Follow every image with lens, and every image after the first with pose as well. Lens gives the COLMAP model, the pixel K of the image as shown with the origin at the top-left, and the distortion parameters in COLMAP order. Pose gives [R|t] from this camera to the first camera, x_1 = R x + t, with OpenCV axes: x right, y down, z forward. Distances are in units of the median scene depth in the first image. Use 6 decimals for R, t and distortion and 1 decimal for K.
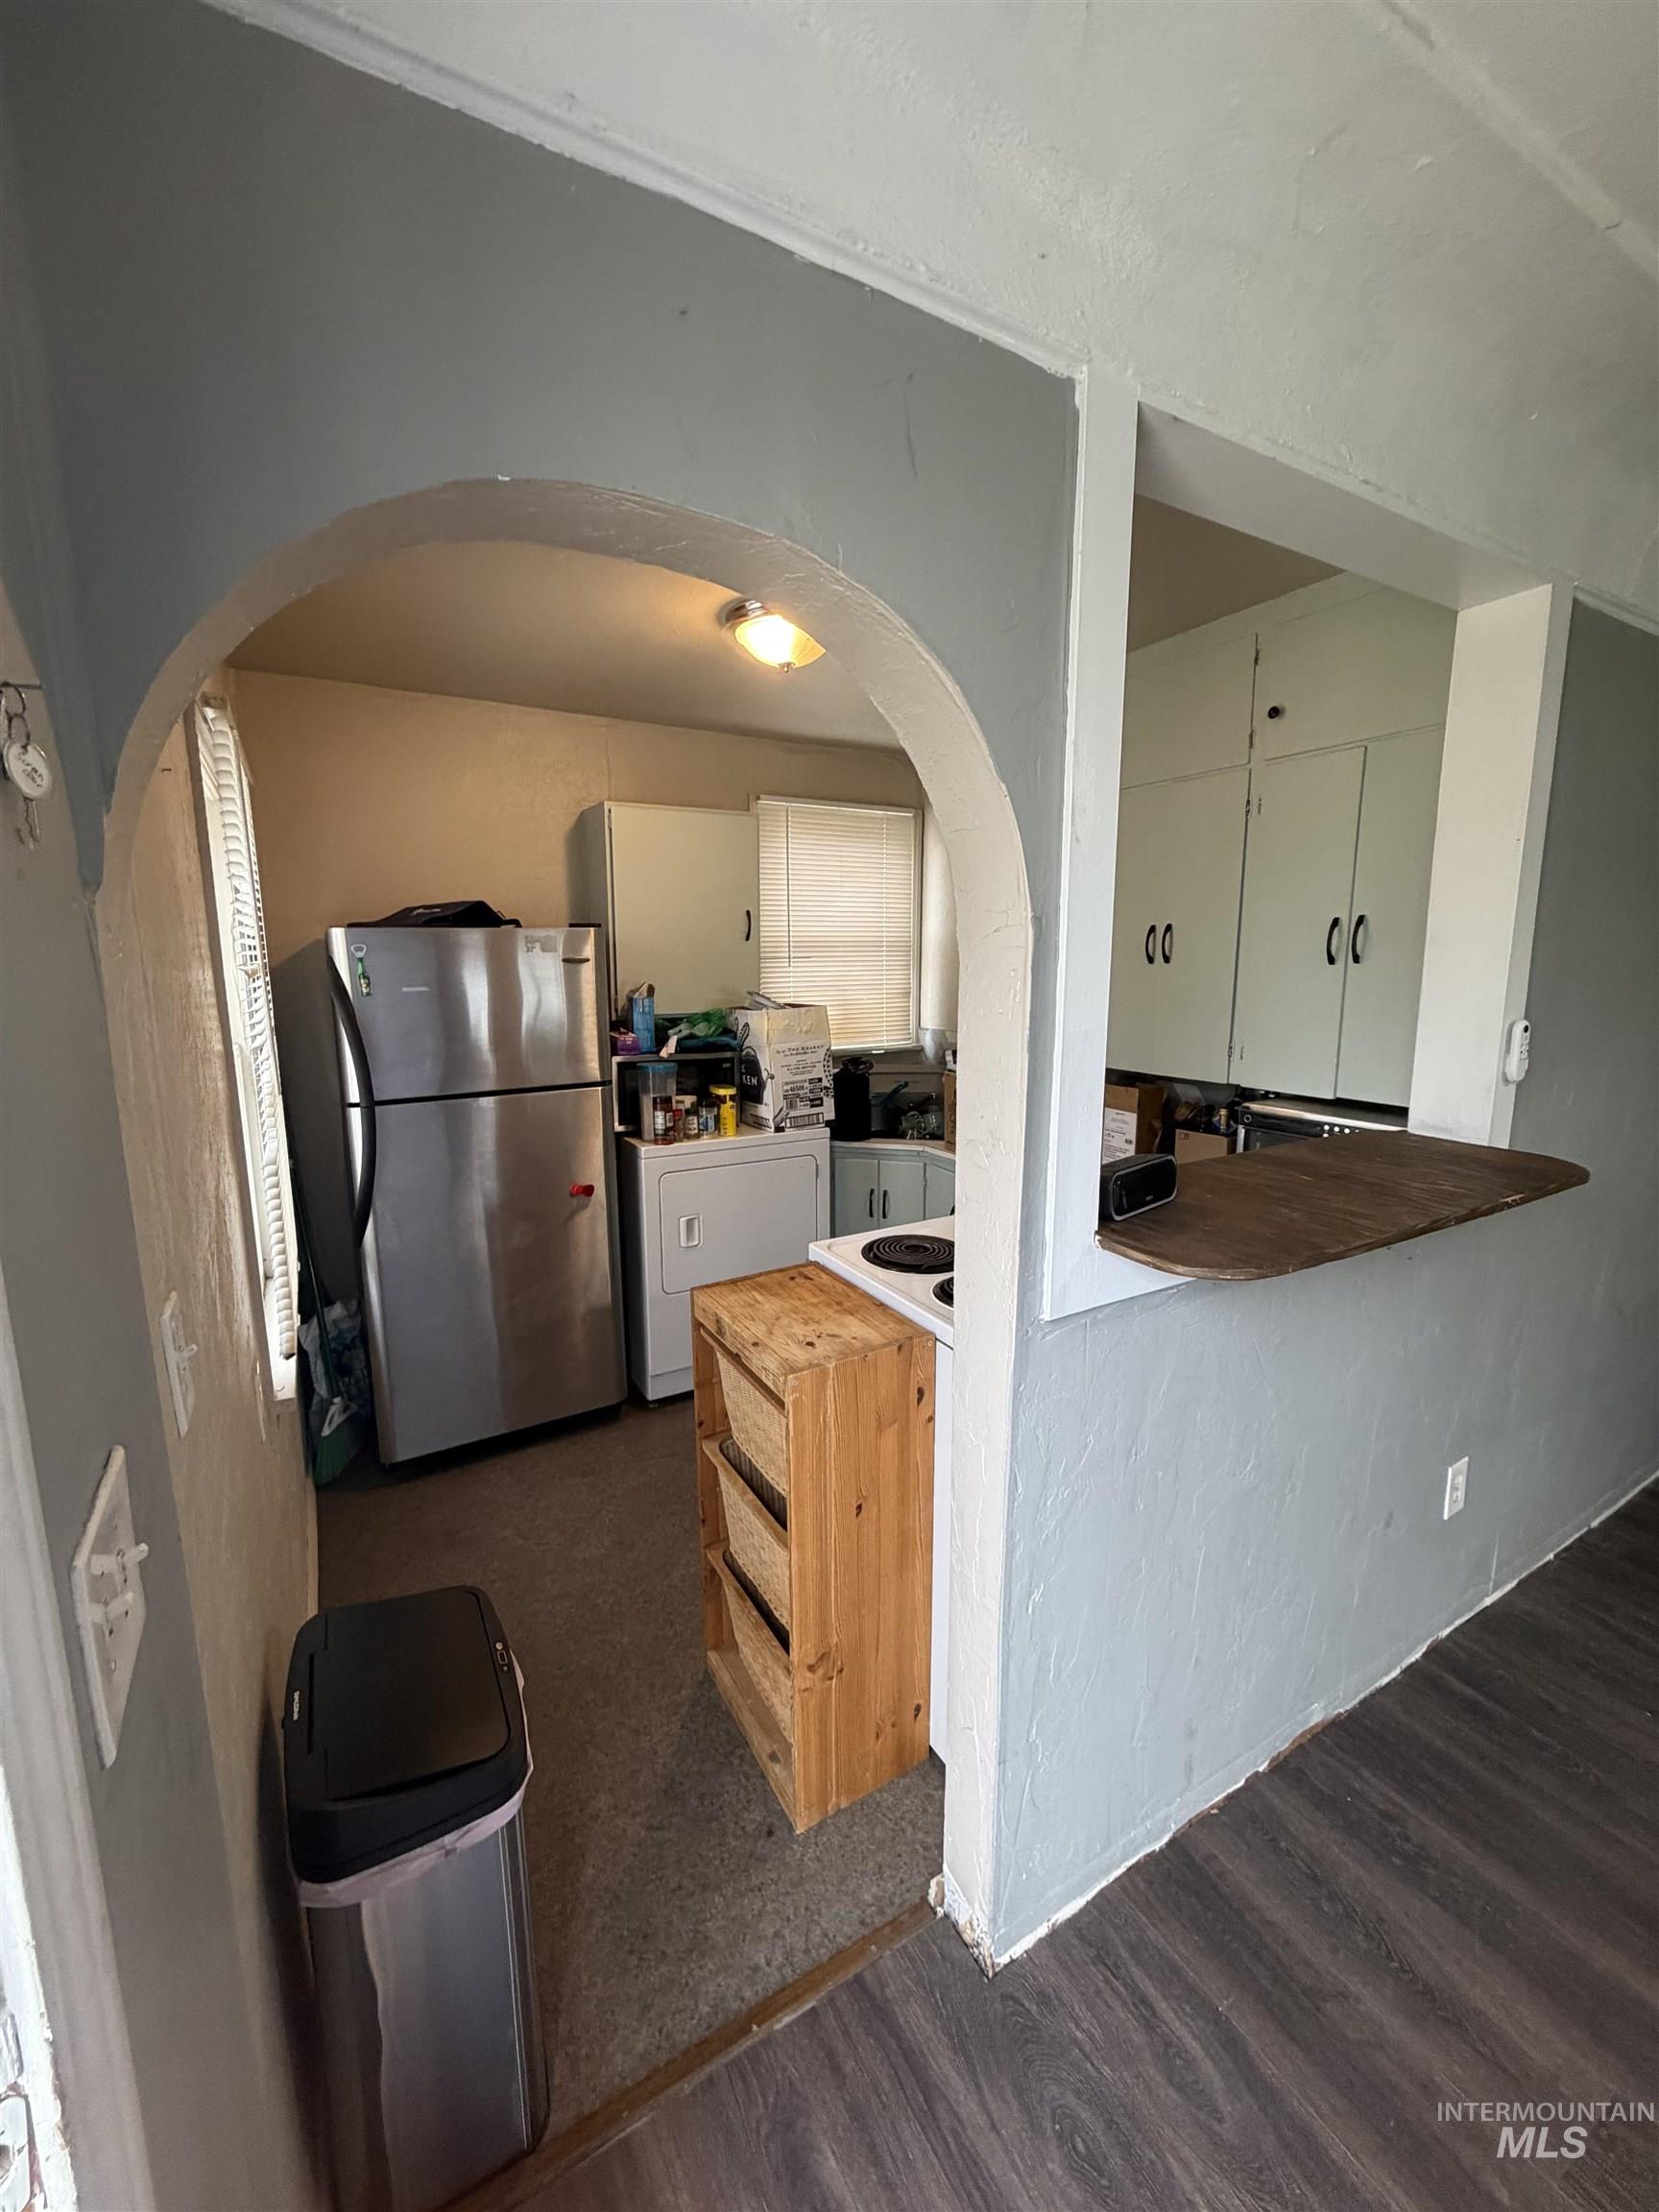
lens RADIAL K [[876.8, 0, 828.8], [0, 876.8, 1102.4], [0, 0, 1]] dist [0.000171, -0.000484]
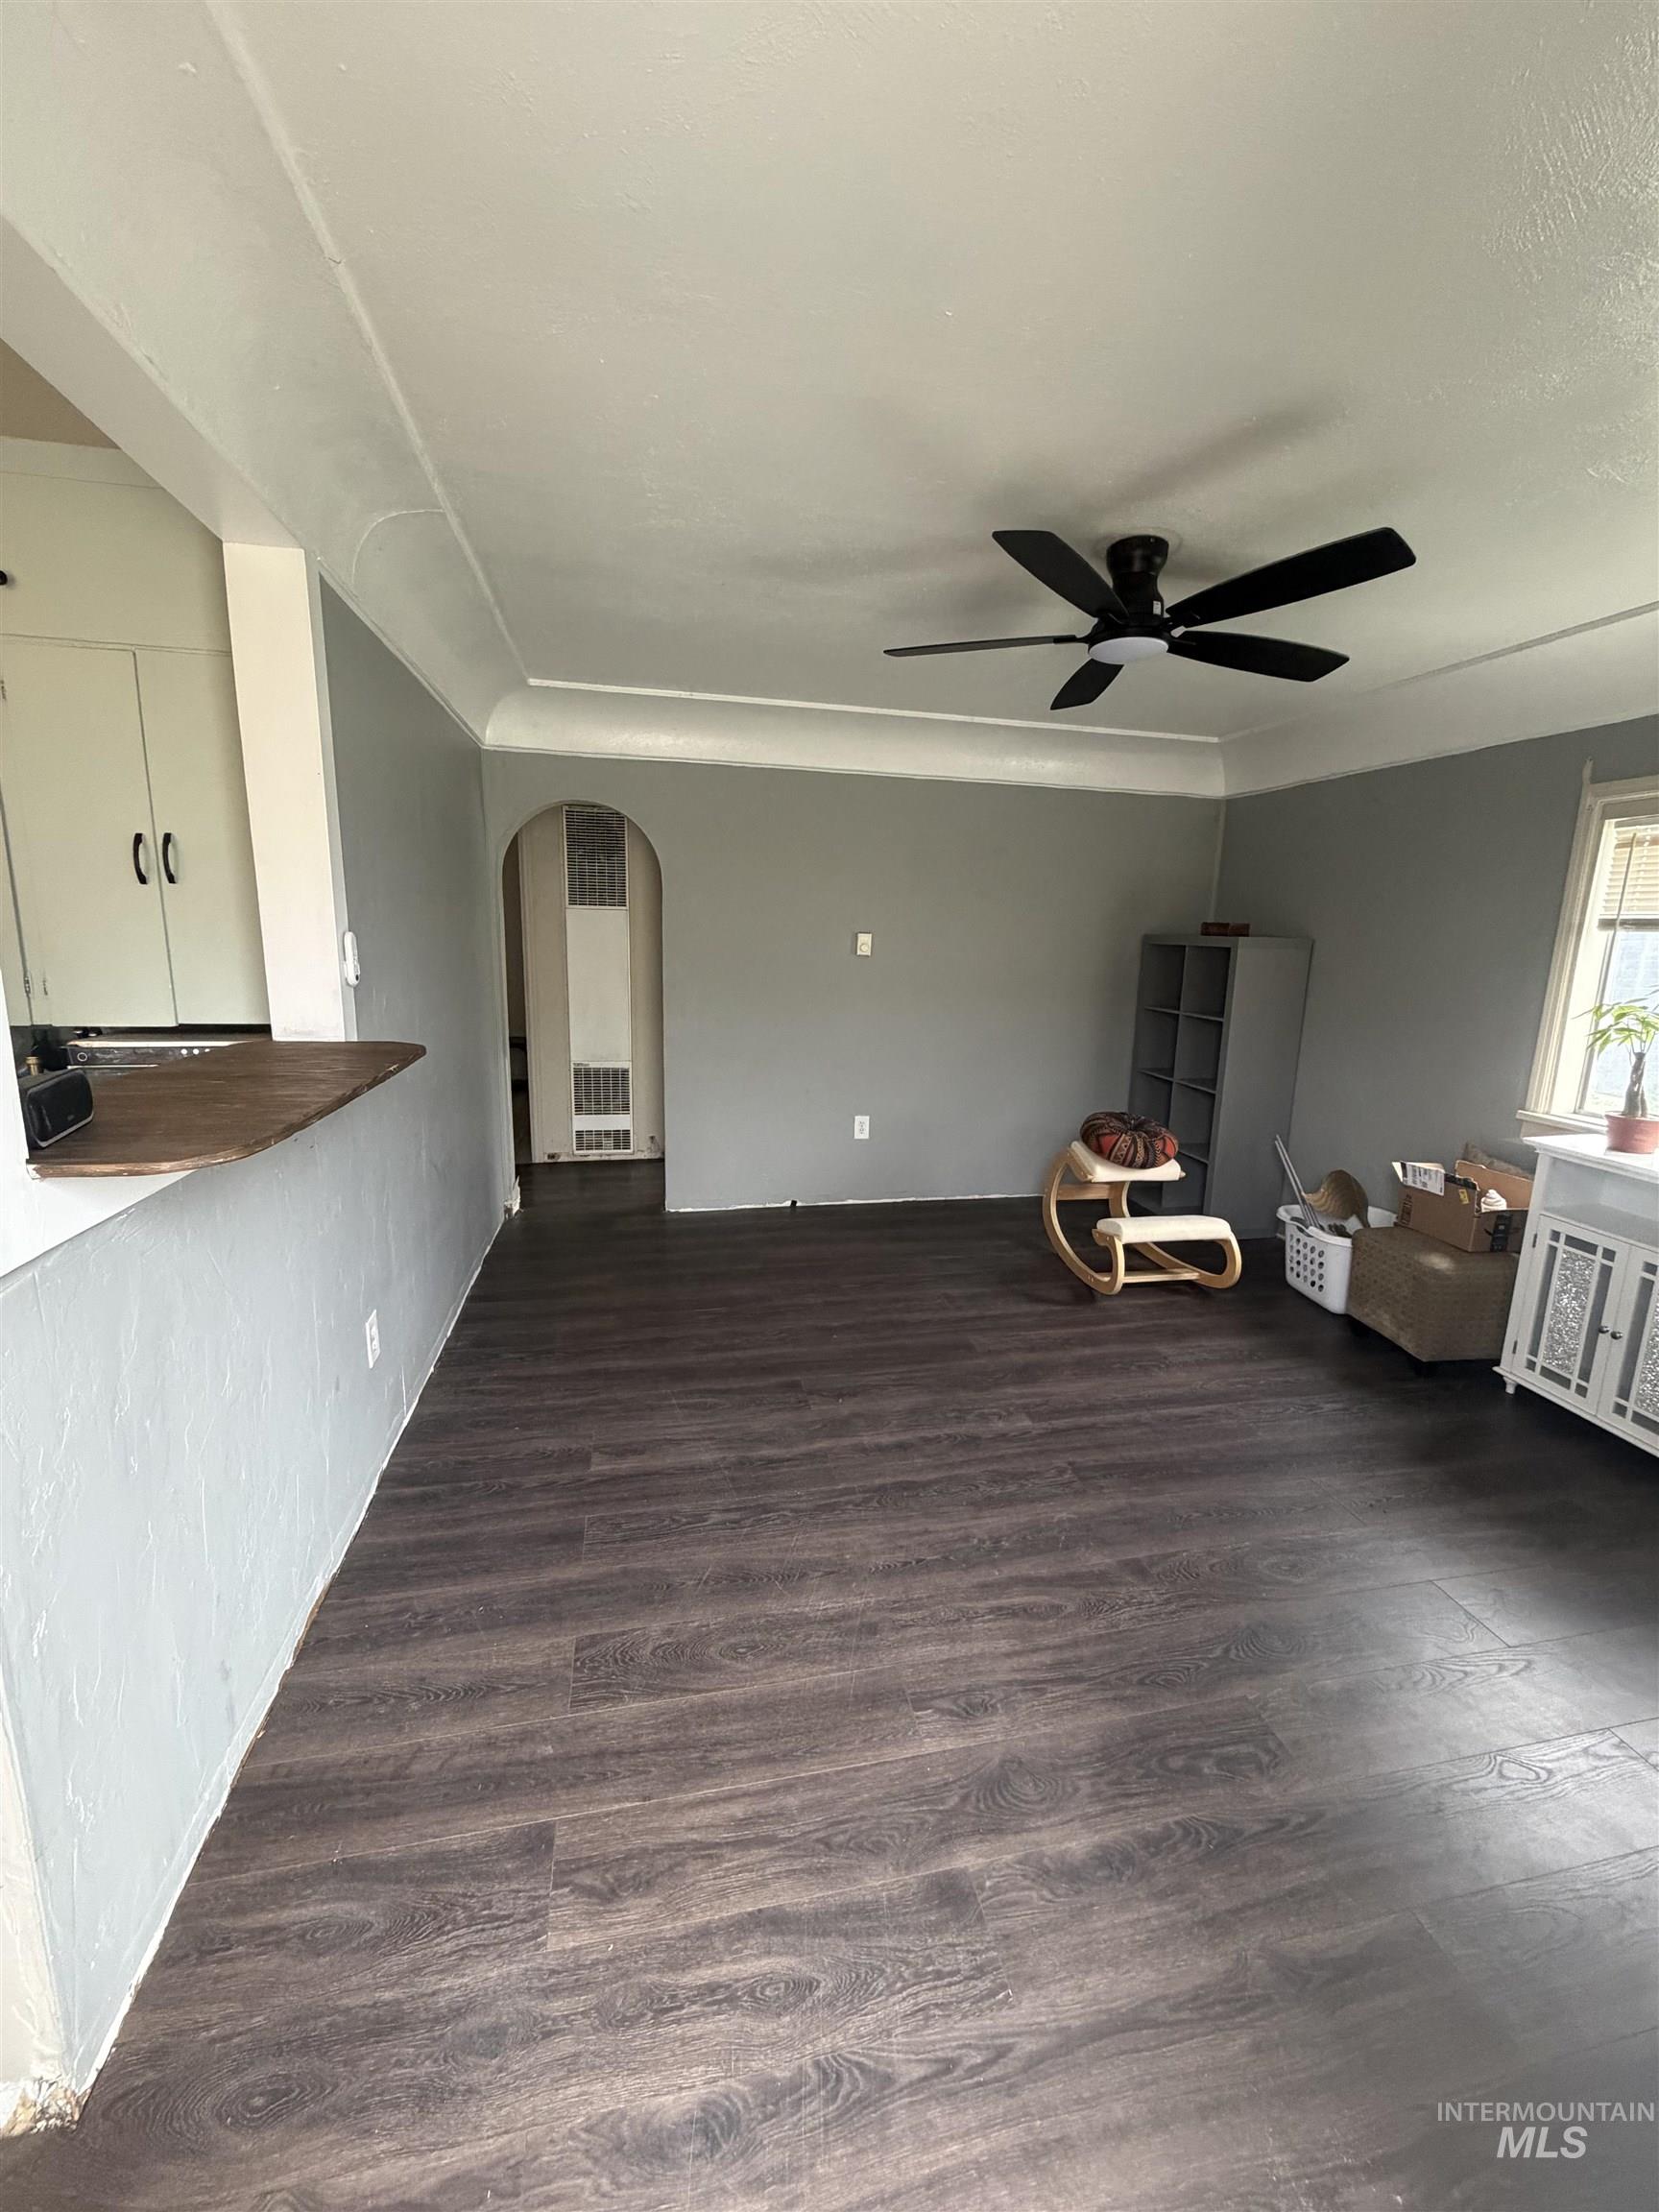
lens RADIAL K [[876.8, 0, 828.6], [0, 876.8, 1098.0], [0, 0, 1]] dist [0.000171, -0.000484]
pose [[0.314028, -0.167135, 0.934587, -0.096297], [0.133187, 0.982404, 0.130934, 0.036286], [-0.940025, 0.083358, 0.330763, 0.007981]]
